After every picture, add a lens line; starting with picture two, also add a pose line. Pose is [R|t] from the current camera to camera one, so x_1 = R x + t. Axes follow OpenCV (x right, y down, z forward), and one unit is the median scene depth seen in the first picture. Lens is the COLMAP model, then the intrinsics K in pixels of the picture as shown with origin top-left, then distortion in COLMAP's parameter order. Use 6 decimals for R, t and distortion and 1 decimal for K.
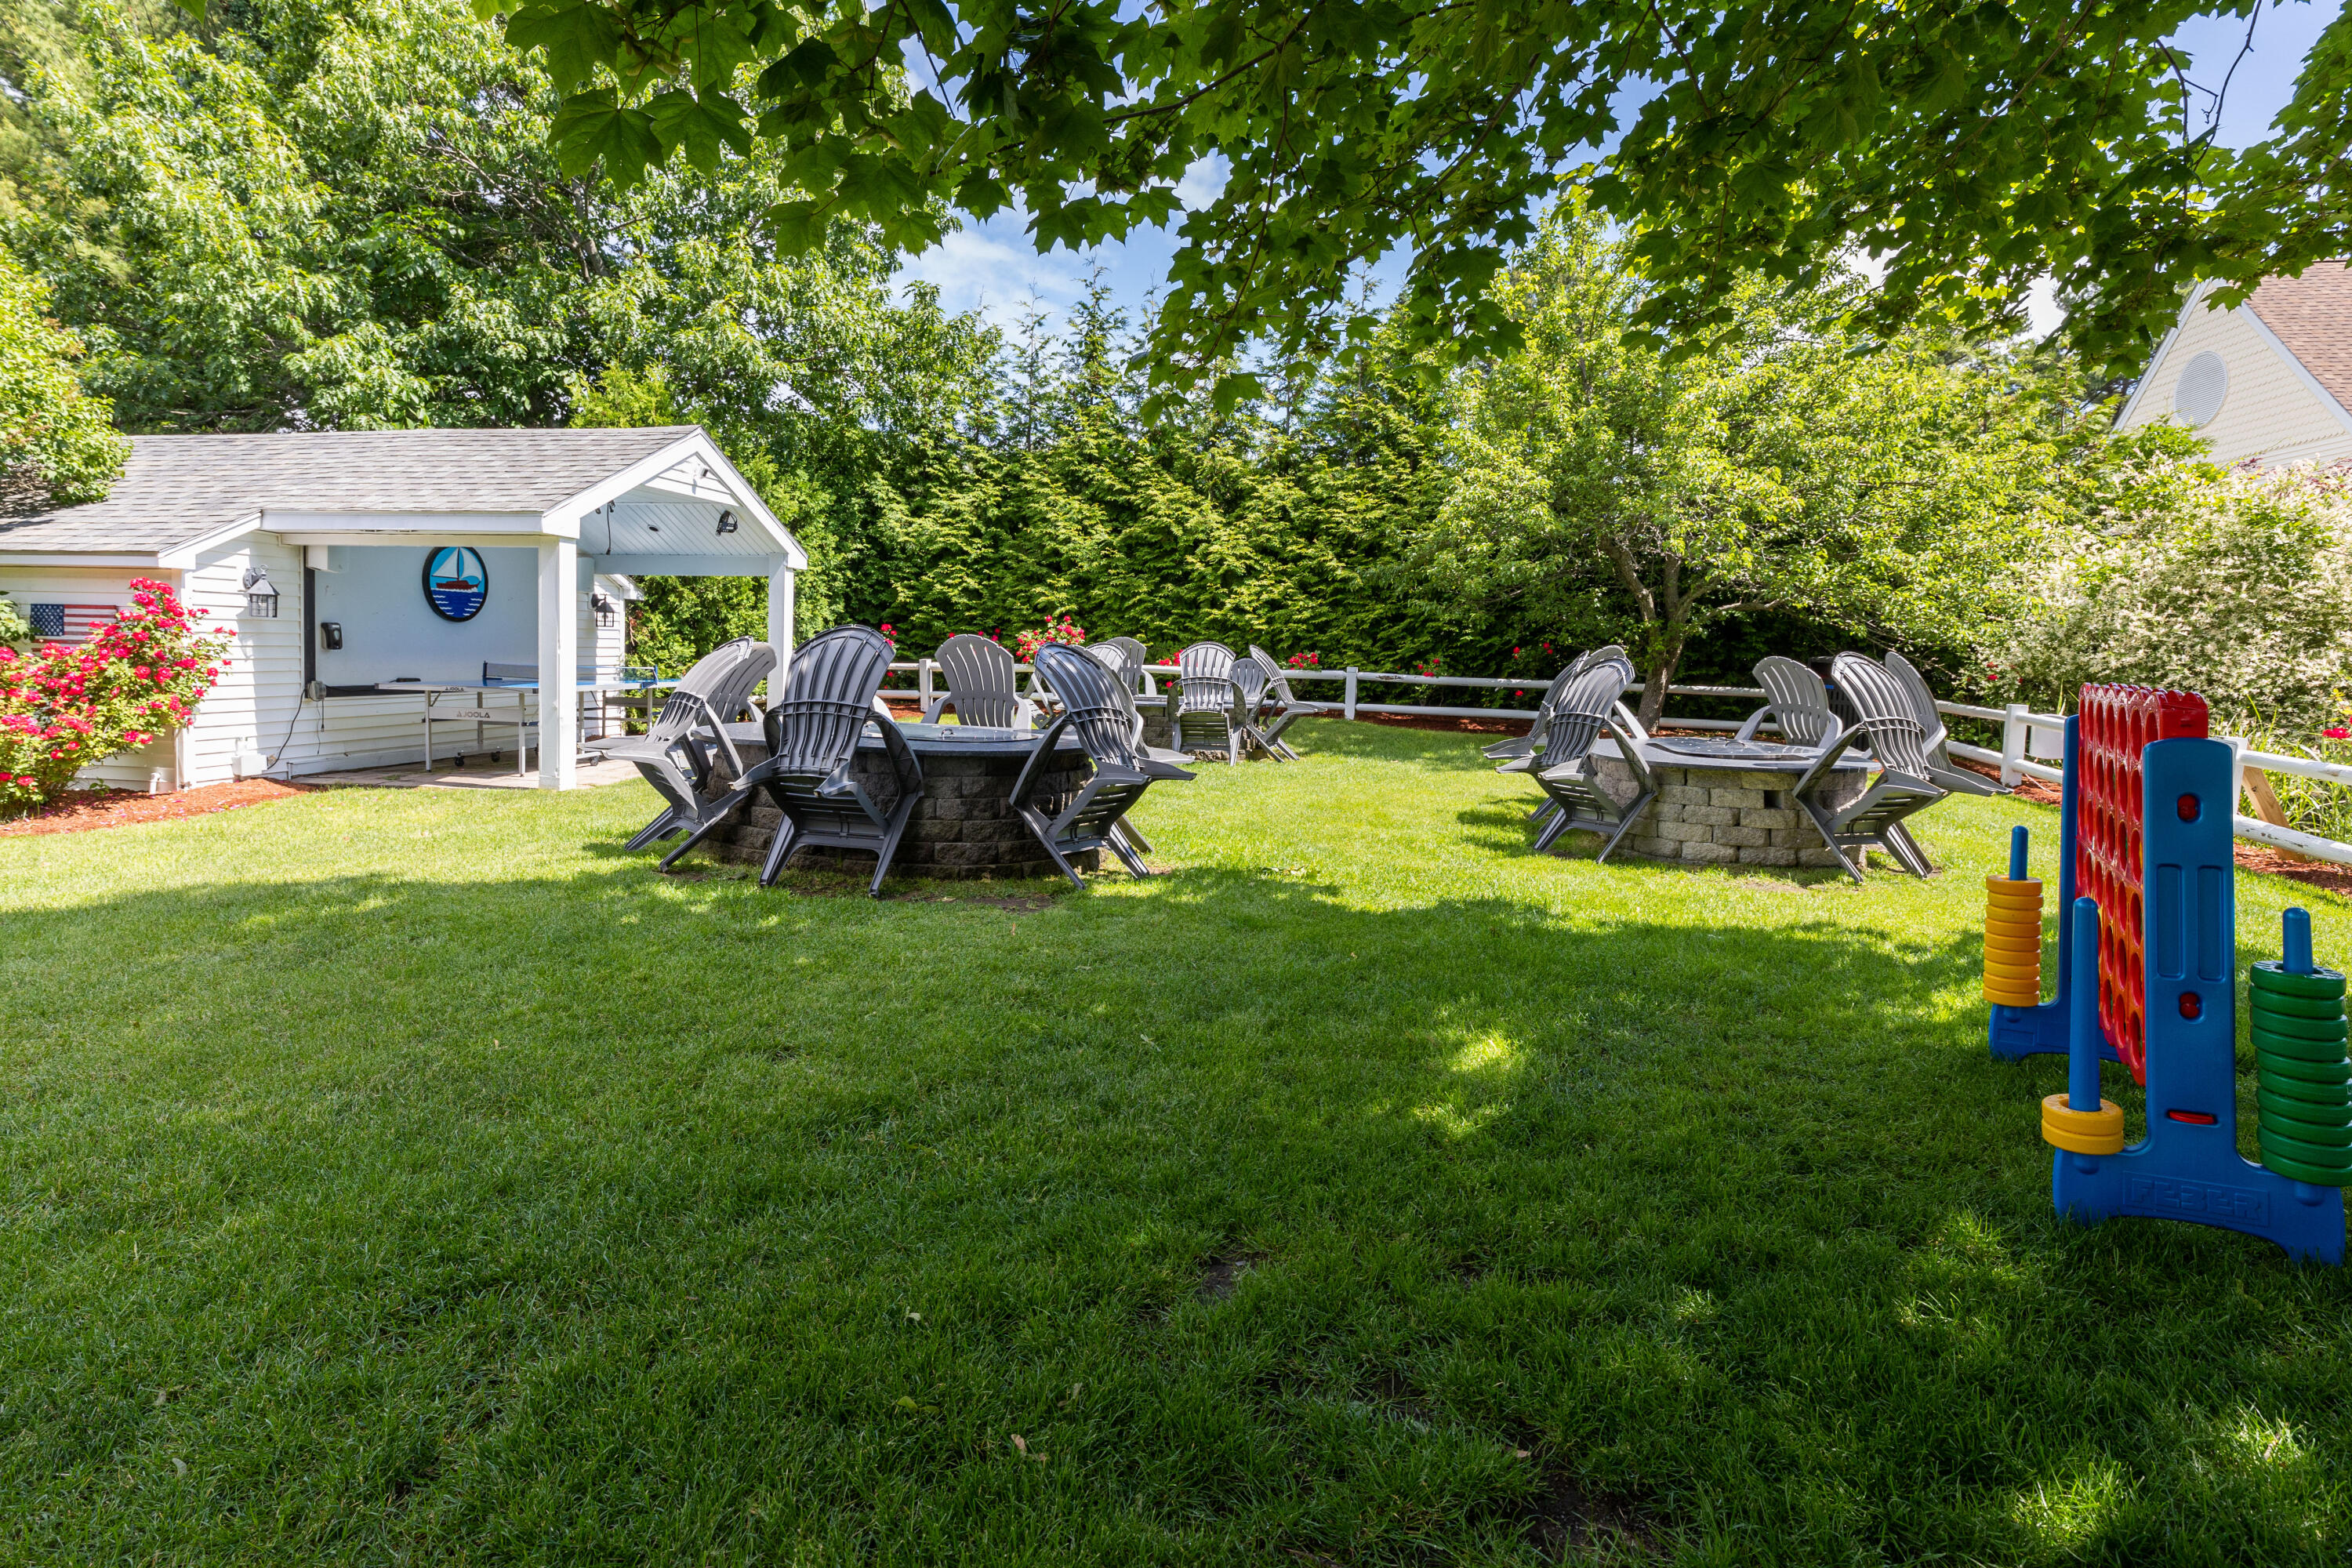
lens RADIAL K [[1148.9, 0, 1175.1], [0, 1148.9, 779.9], [0, 0, 1]] dist [-0.001231, 0.000507]
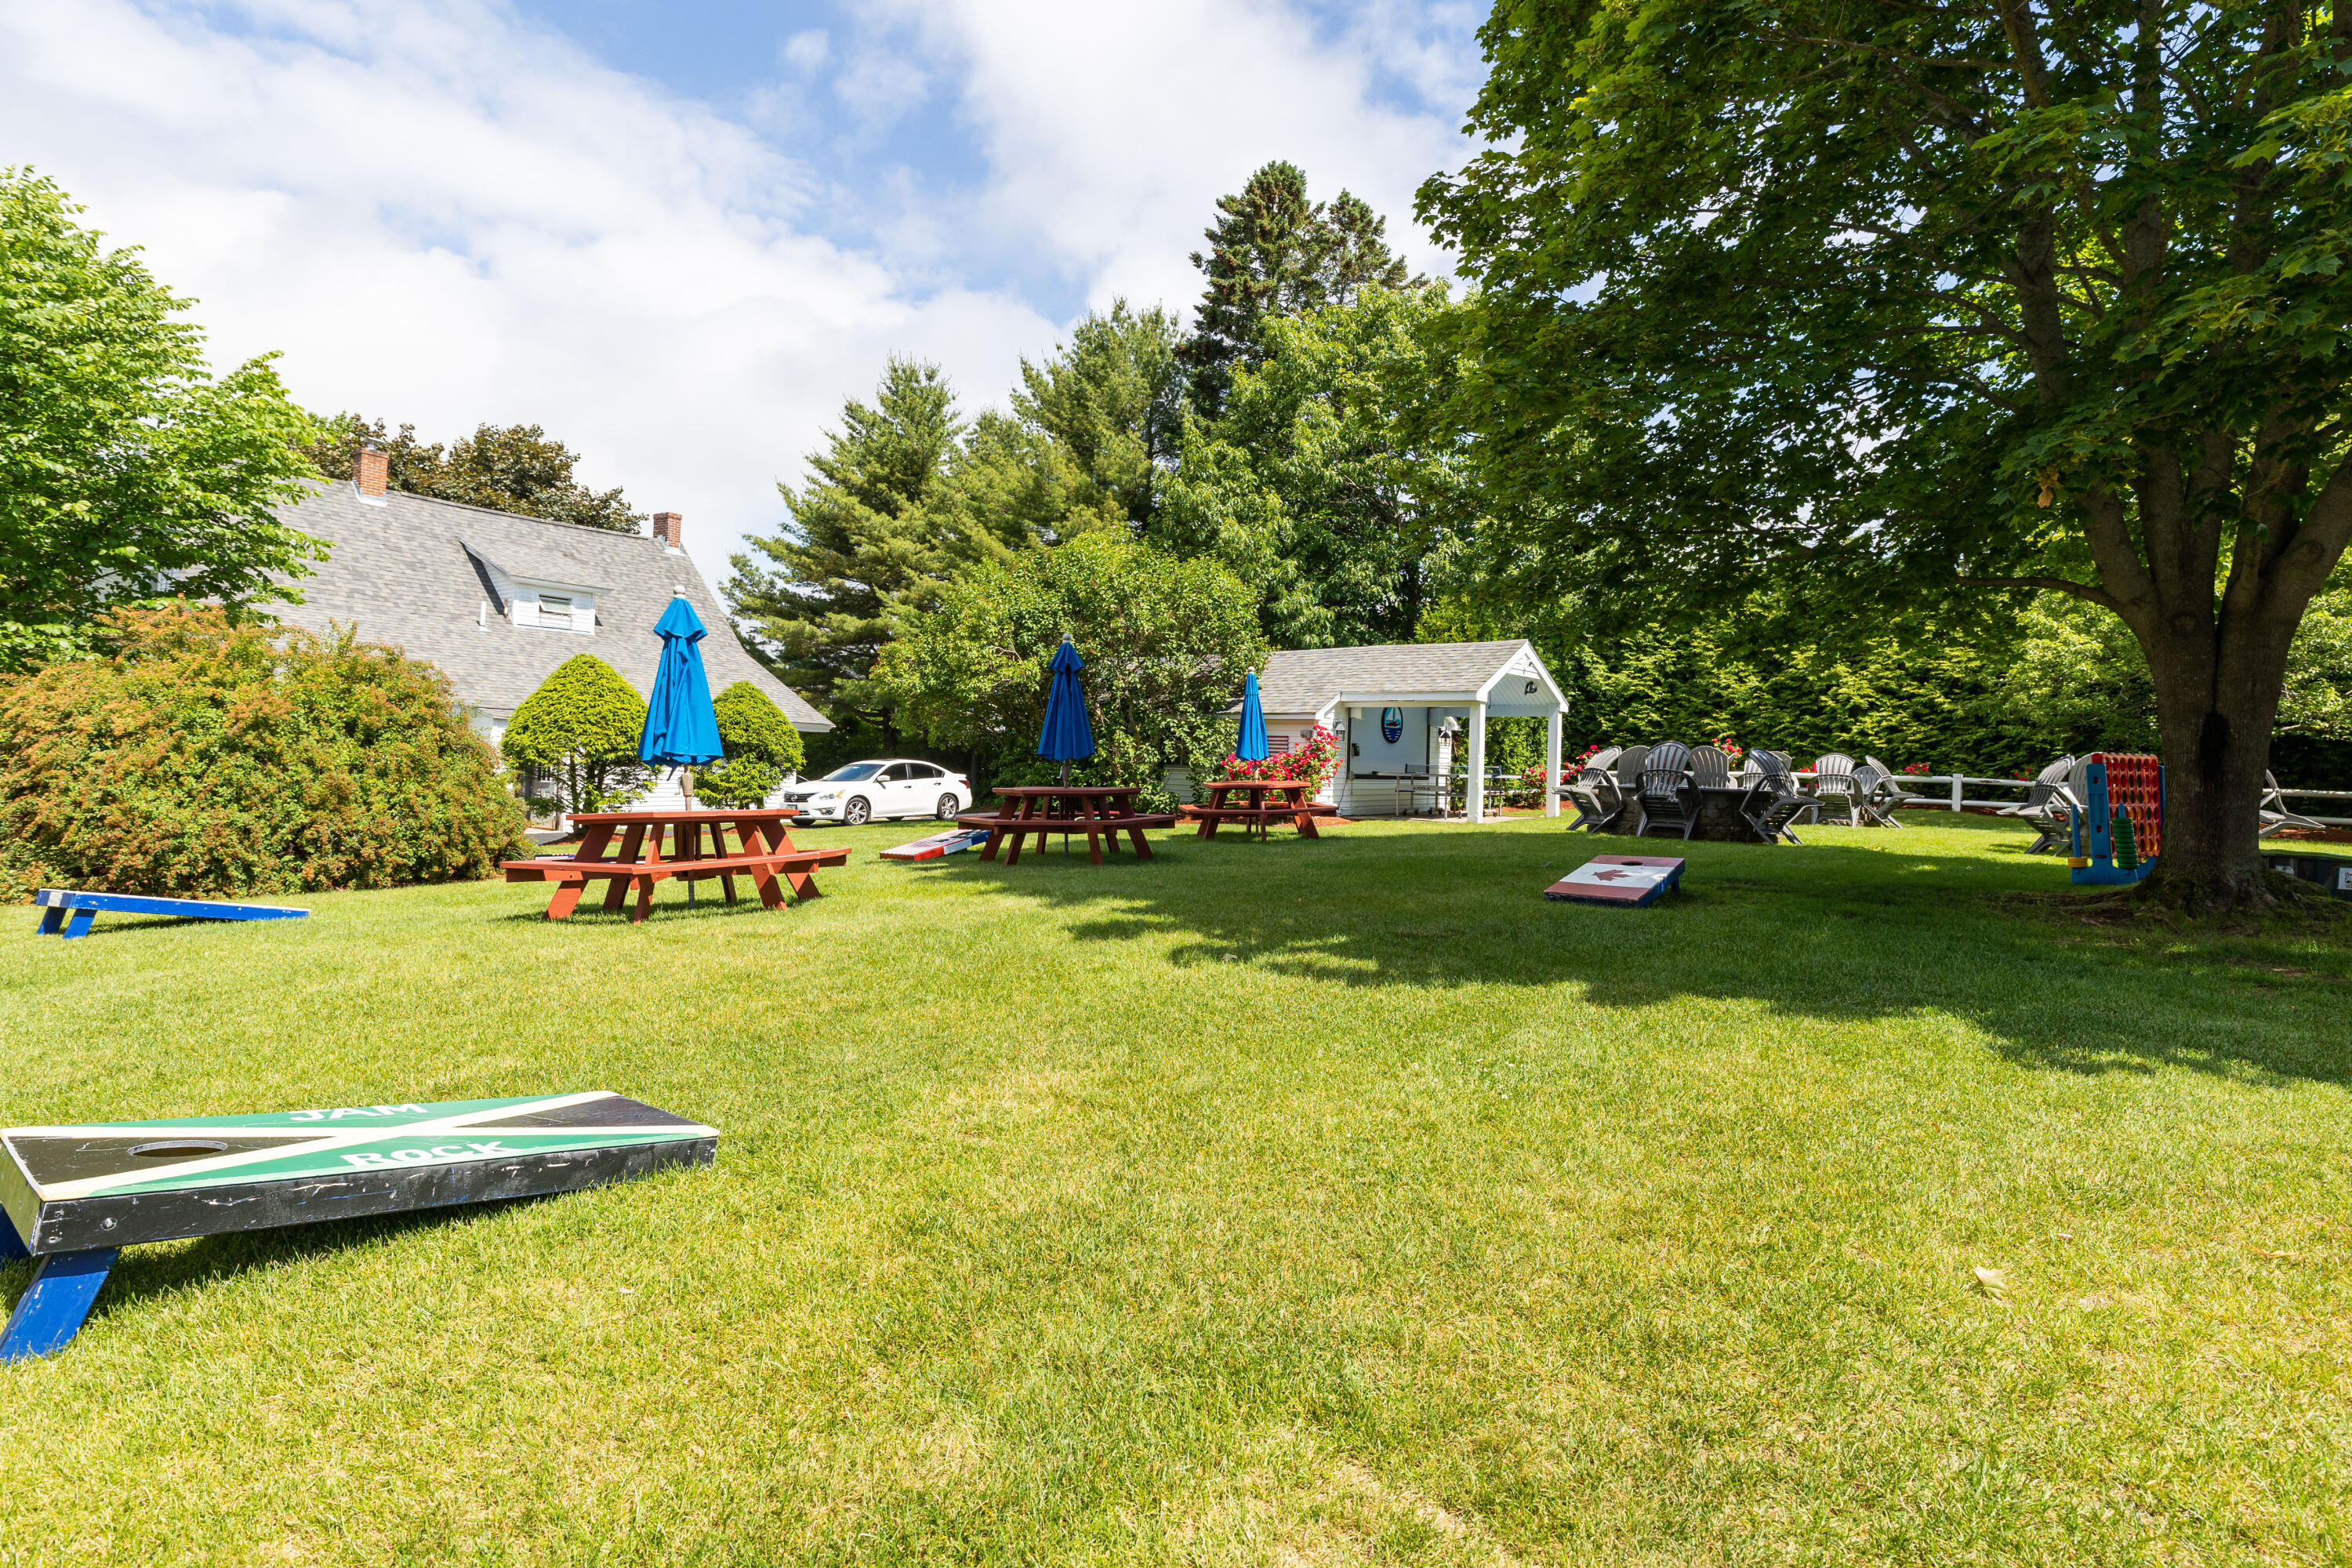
lens RADIAL K [[1148.9, 0, 1215.4], [0, 1148.9, 727.1], [0, 0, 1]] dist [-0.001231, 0.000507]
pose [[0.887970, -0.011537, -0.459756, -0.002175], [-0.059210, 0.988498, -0.139163, 0.086957], [0.456074, 0.150795, 0.877073, -0.596398]]
